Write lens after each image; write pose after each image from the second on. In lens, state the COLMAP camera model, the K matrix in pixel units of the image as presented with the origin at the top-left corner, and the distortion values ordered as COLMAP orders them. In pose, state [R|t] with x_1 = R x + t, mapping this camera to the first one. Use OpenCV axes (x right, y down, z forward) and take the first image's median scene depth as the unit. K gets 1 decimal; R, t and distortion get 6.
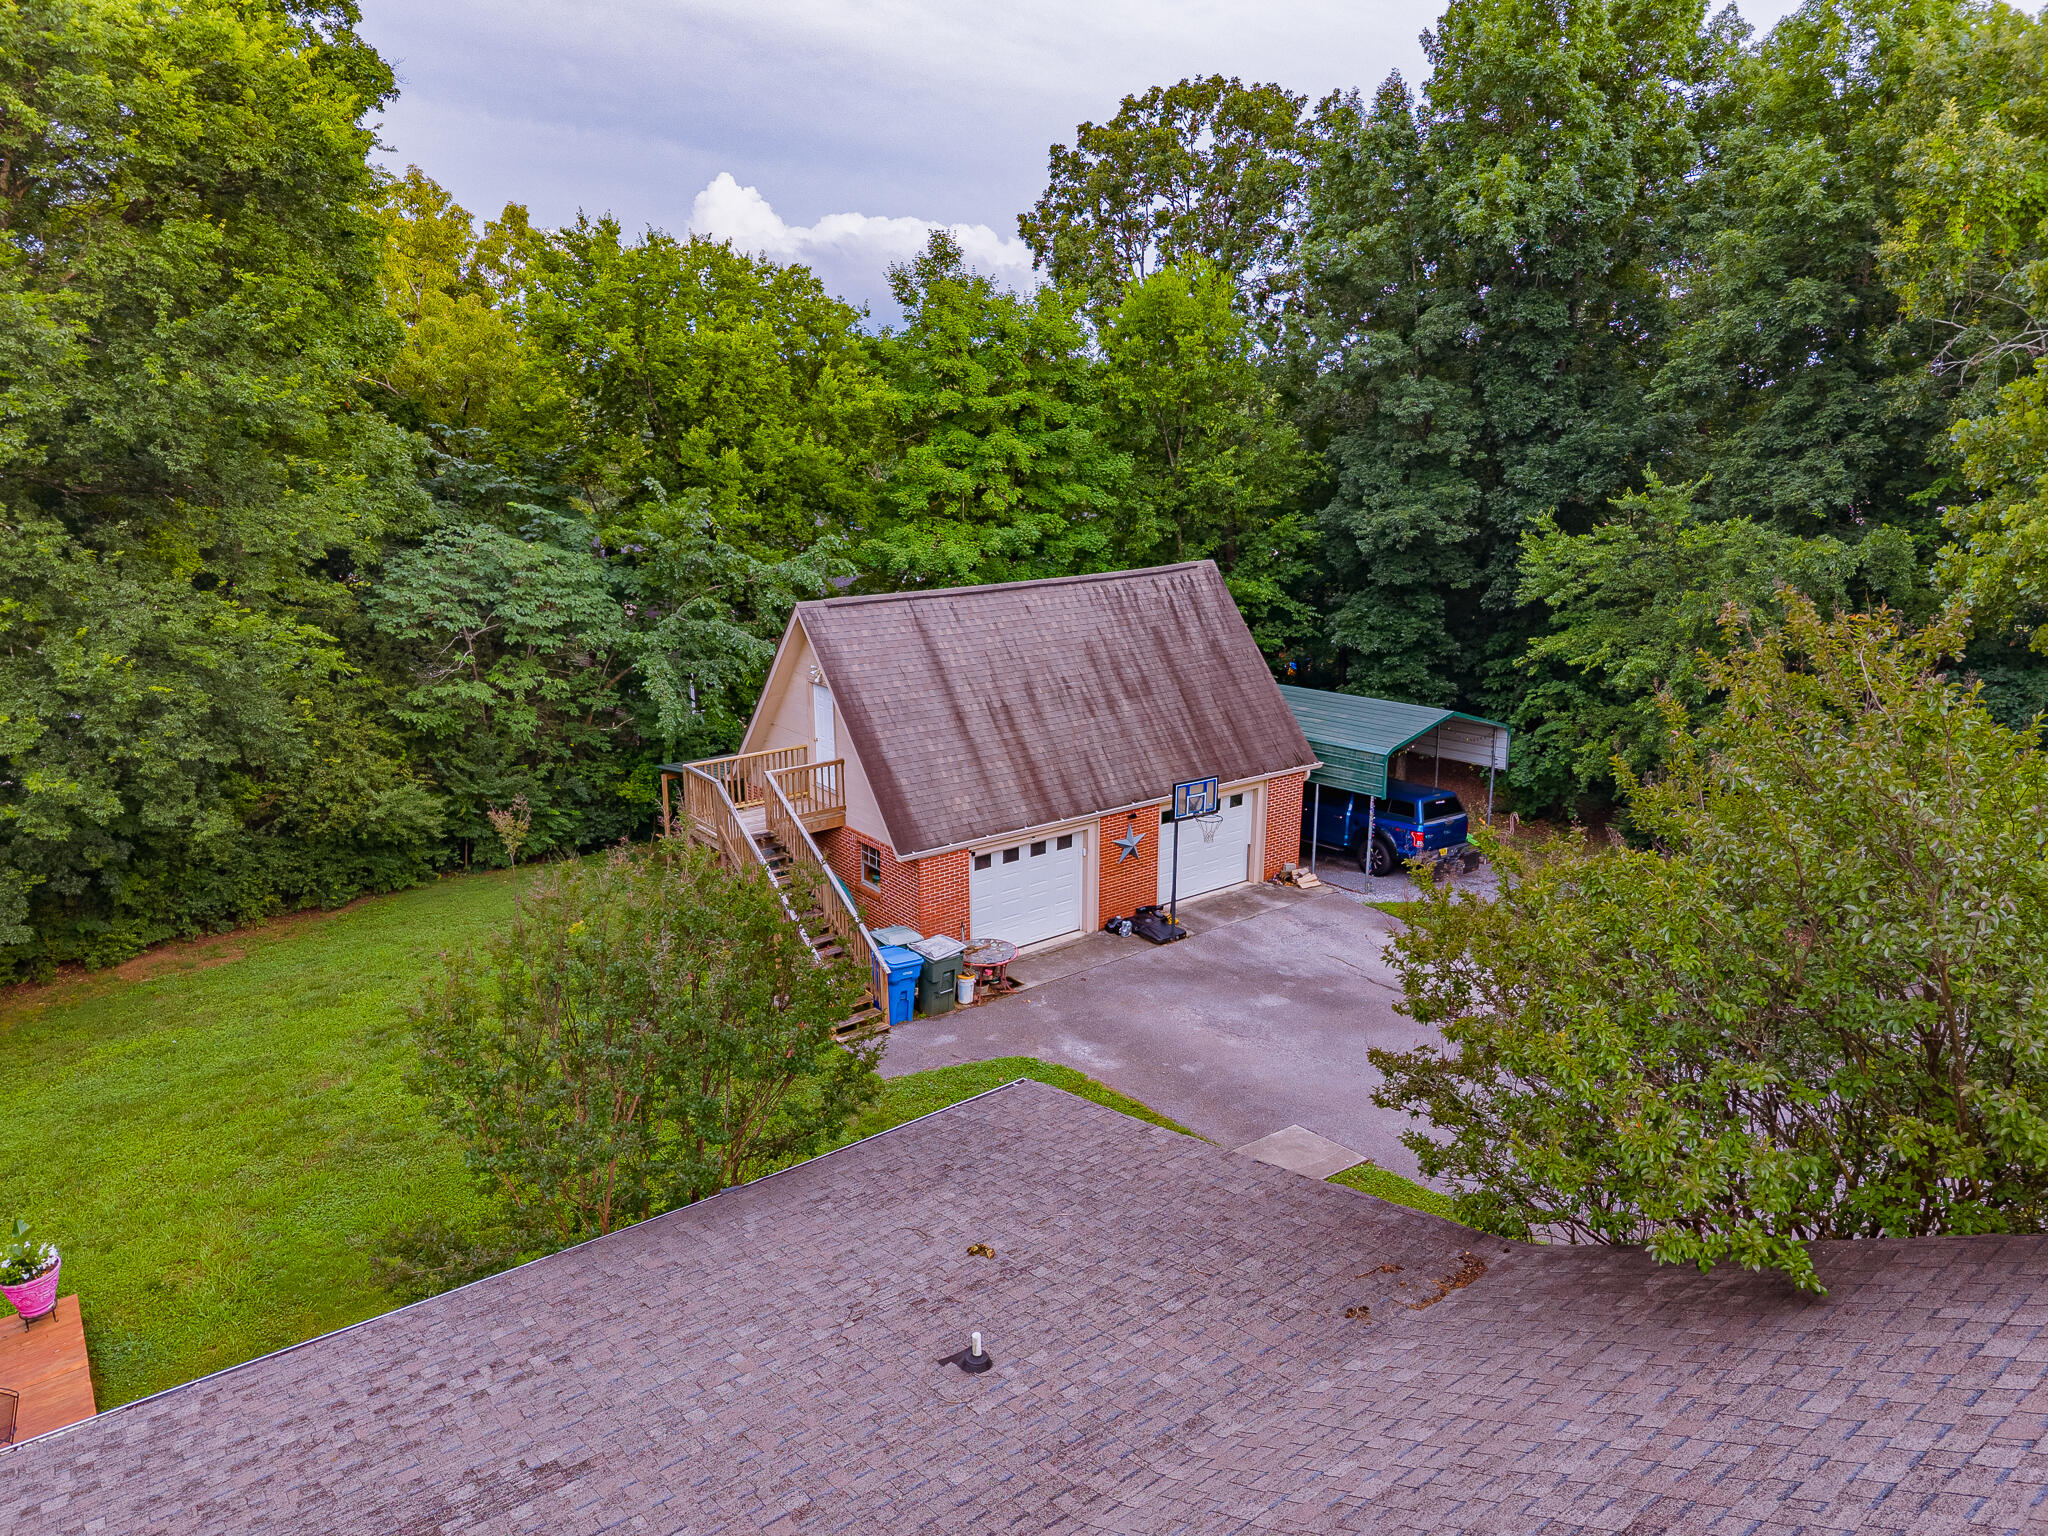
lens RADIAL K [[1398.9, 0, 1024.0], [0, 1398.9, 768.0], [0, 0, 1]] dist [-0.001008, -0.002119]
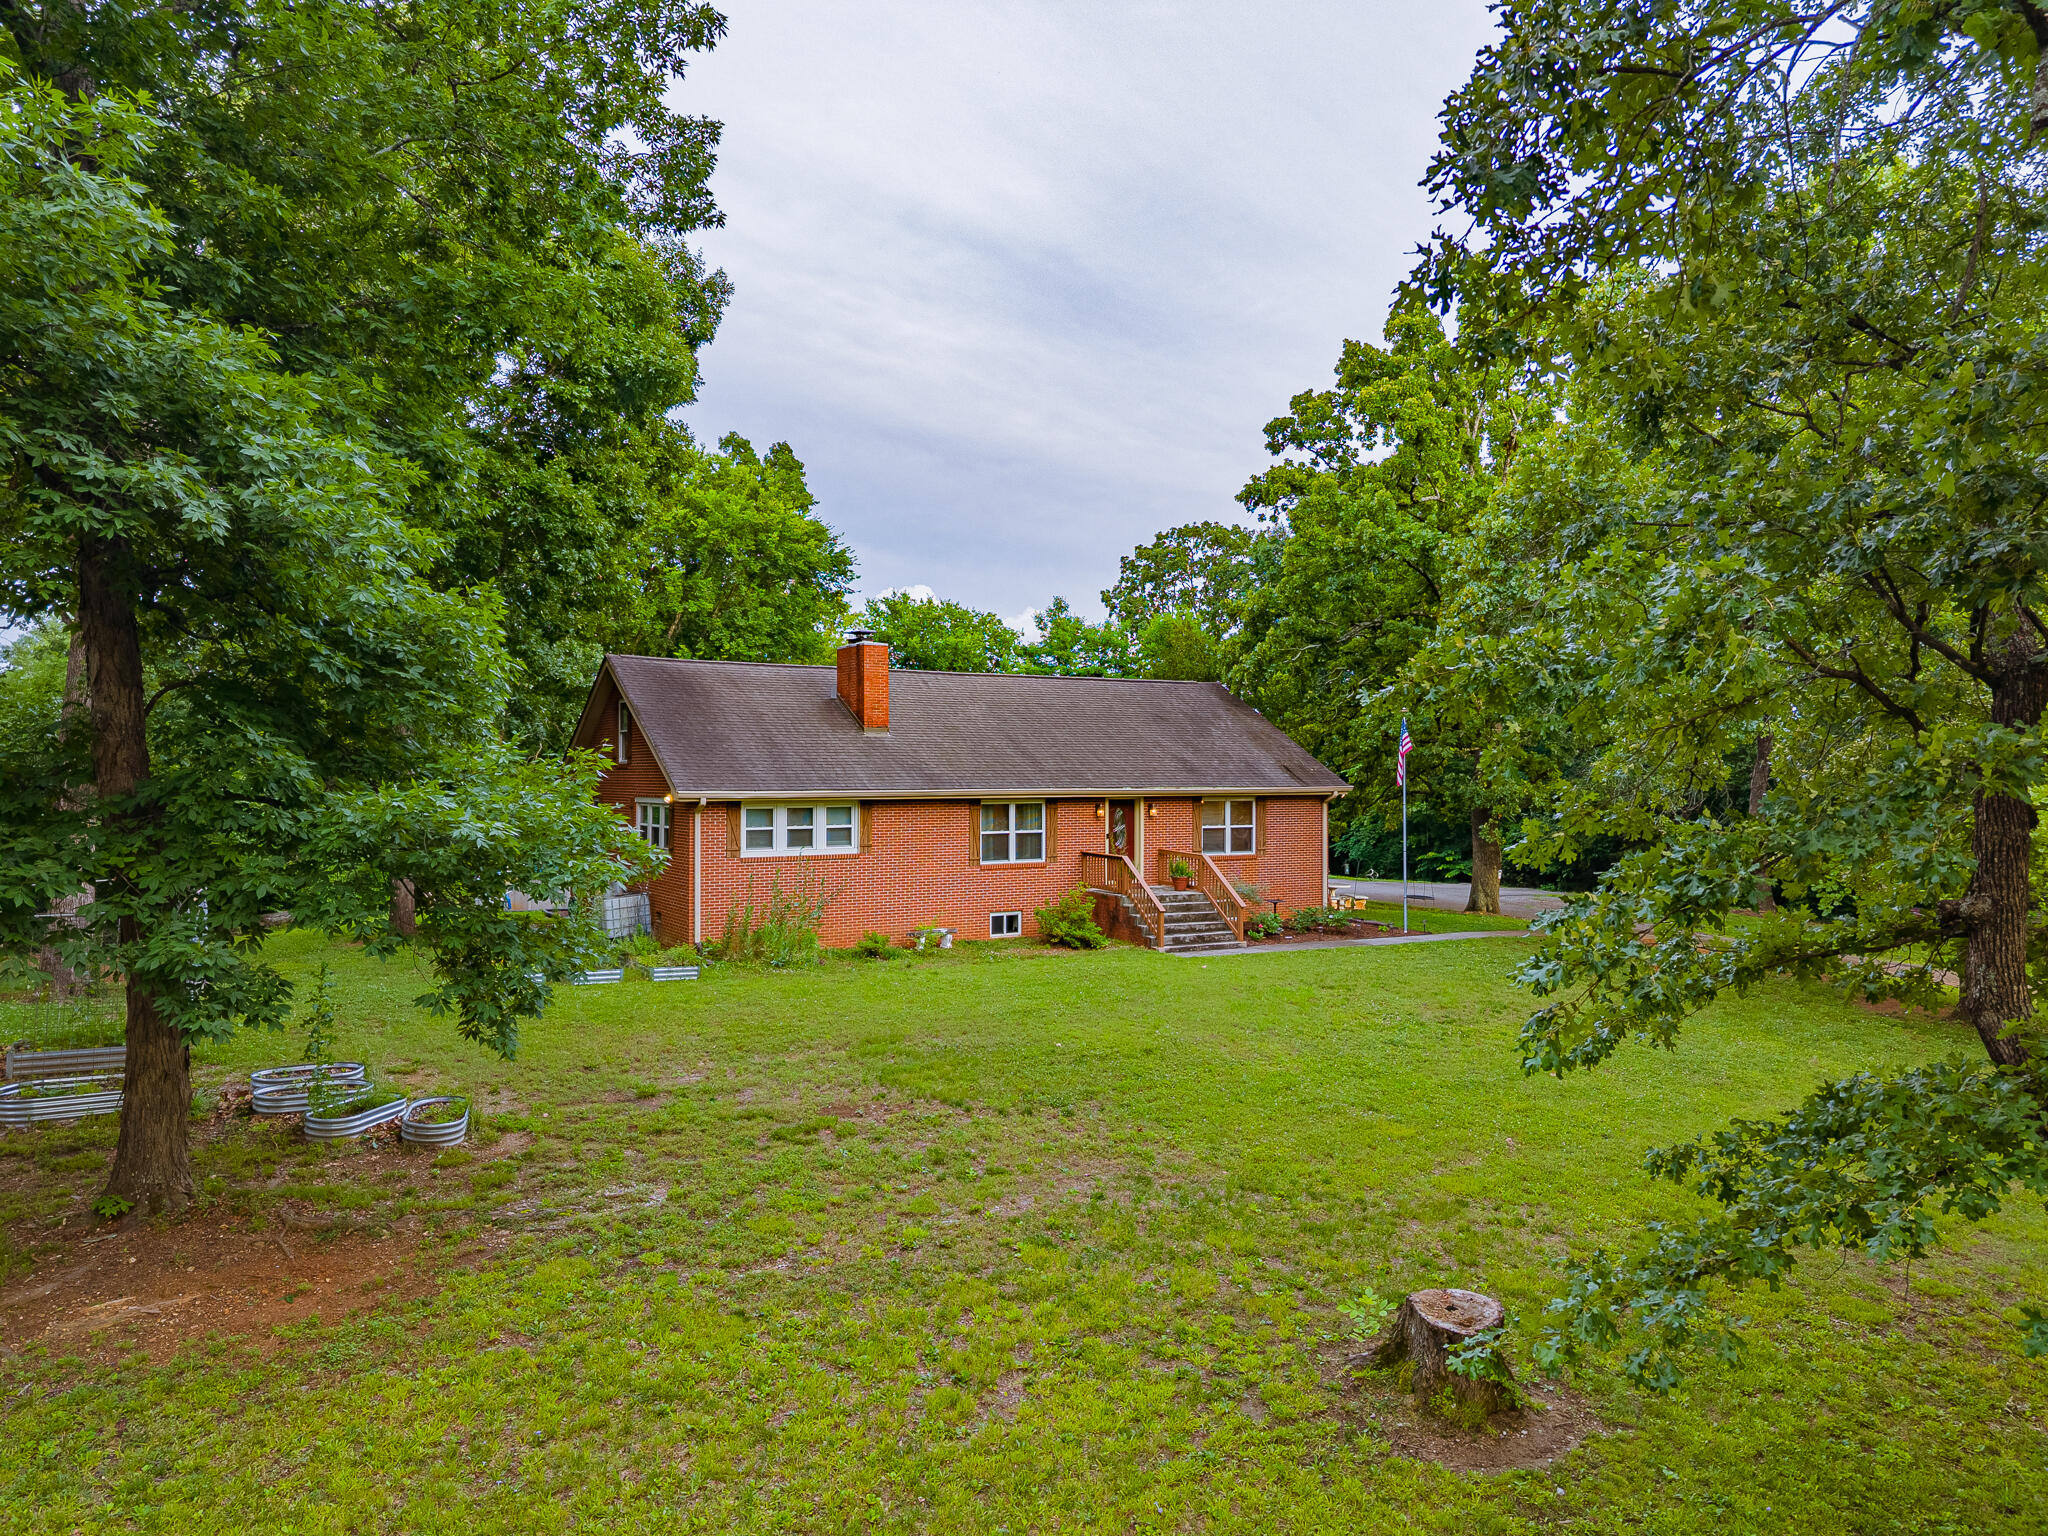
lens RADIAL K [[1398.9, 0, 1024.0], [0, 1398.9, 768.0], [0, 0, 1]] dist [-0.001008, -0.002119]
pose [[0.995564, -0.003071, -0.094041, 0.069034], [-0.021685, 0.965073, -0.261082, 0.334986], [0.091558, 0.261963, 0.960725, -0.773195]]
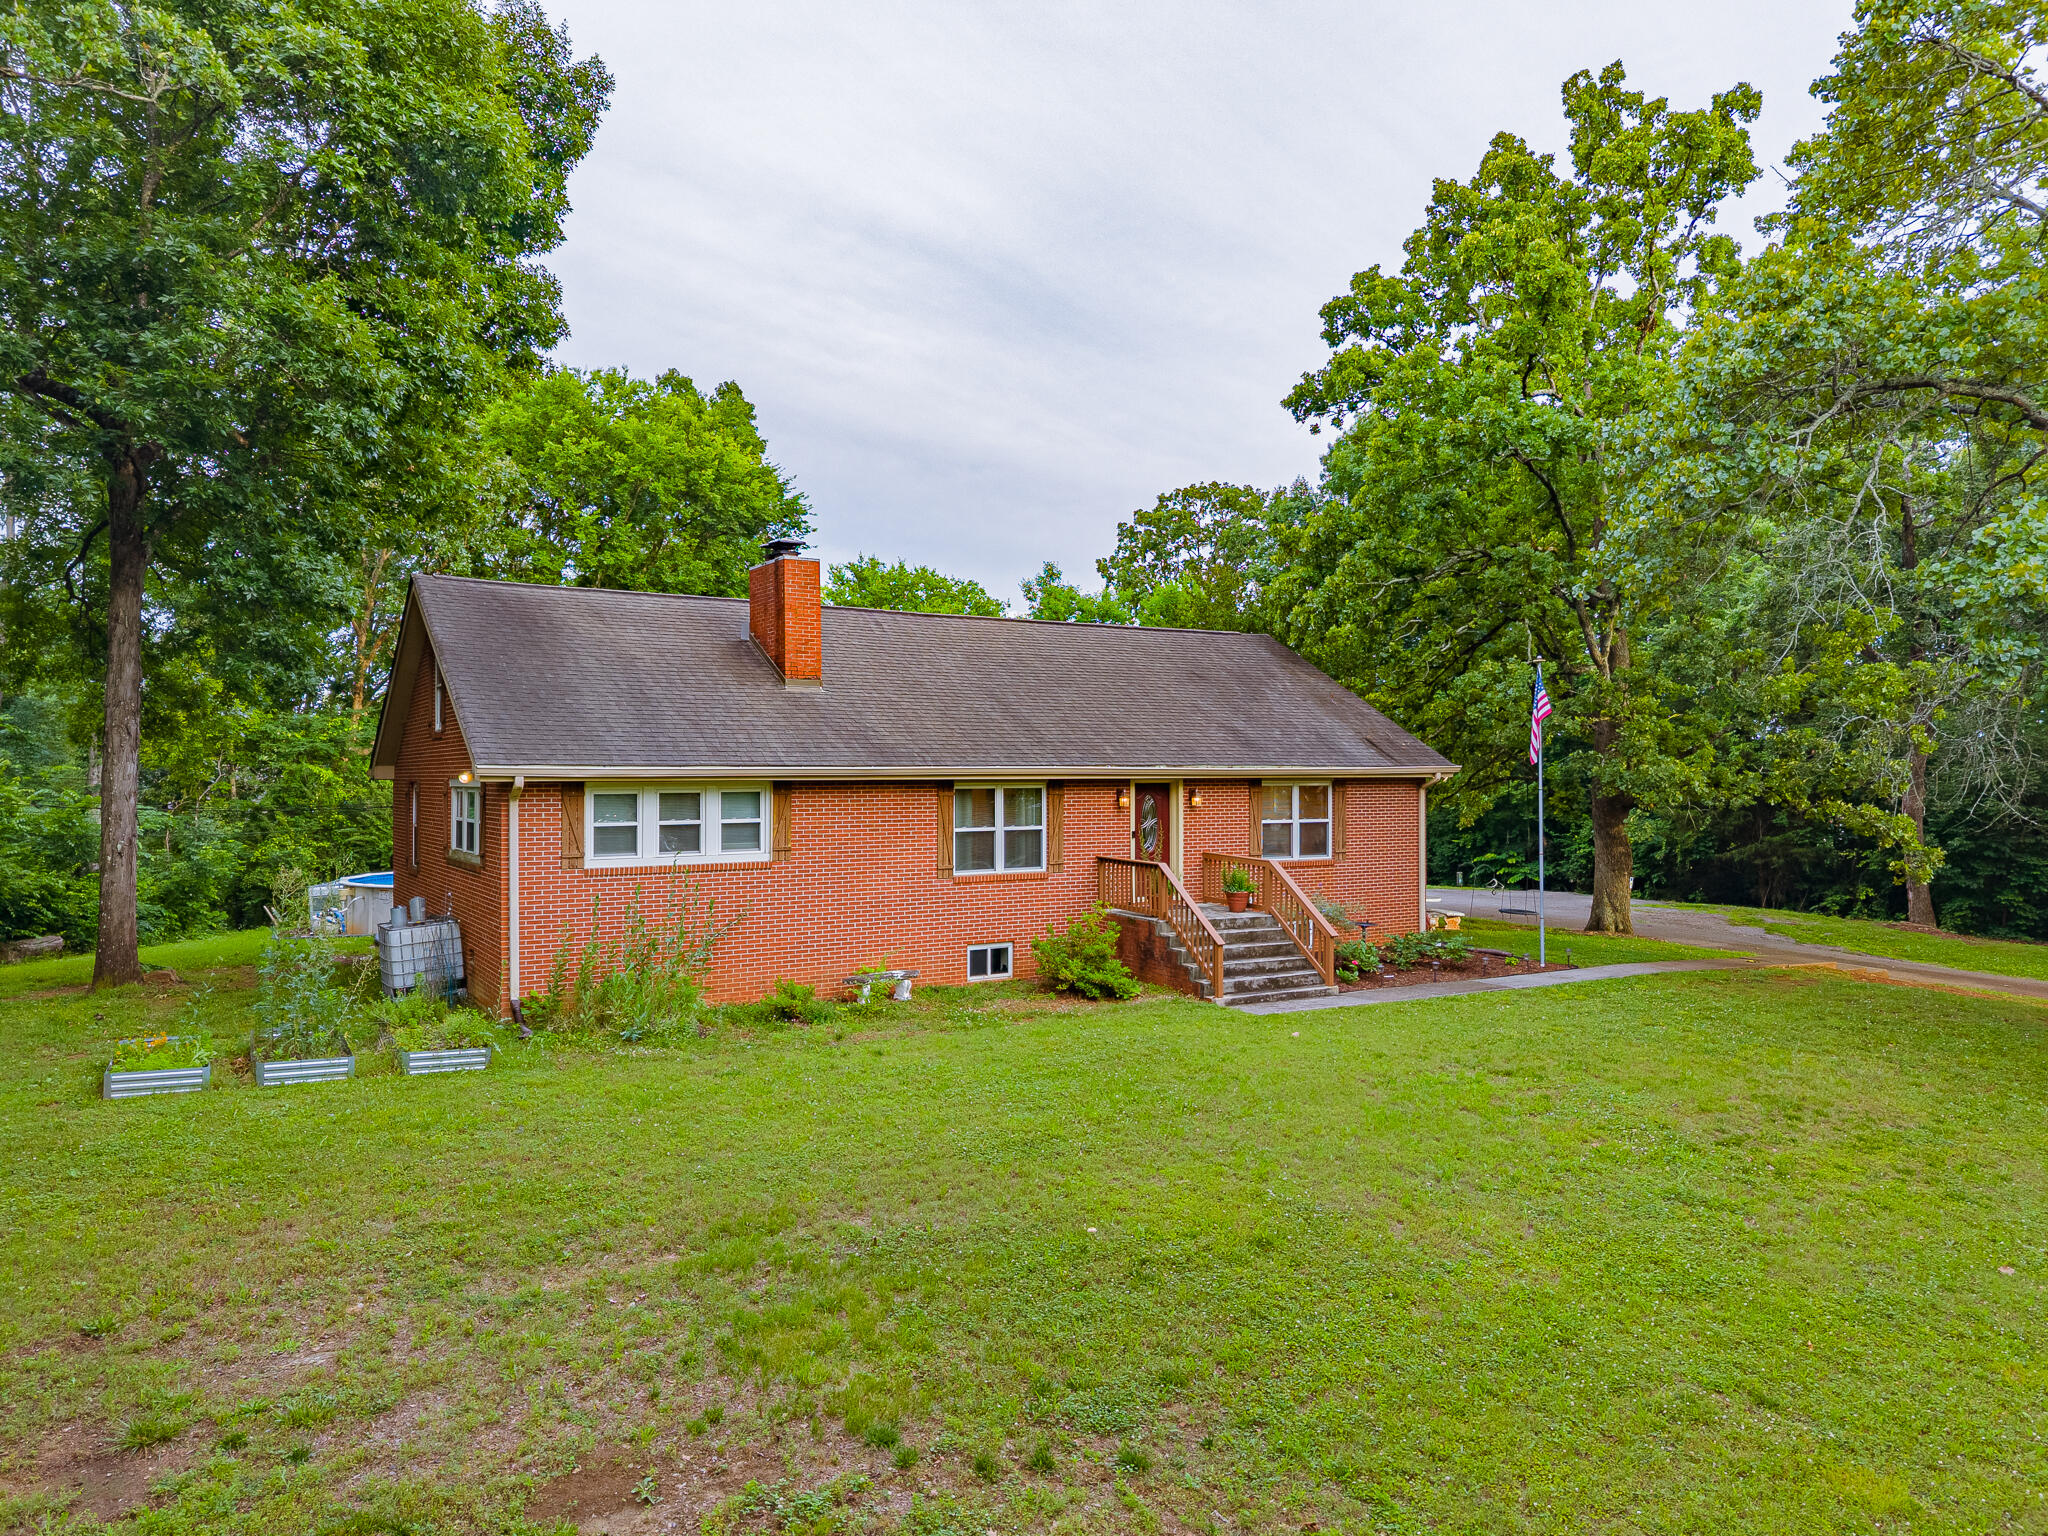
lens RADIAL K [[1398.9, 0, 1024.0], [0, 1398.9, 768.0], [0, 0, 1]] dist [-0.001008, -0.002119]
pose [[0.996573, -0.005606, -0.082530, 0.045888], [-0.016260, 0.964959, -0.261897, 0.289773], [0.081106, 0.262341, 0.961561, -0.563702]]
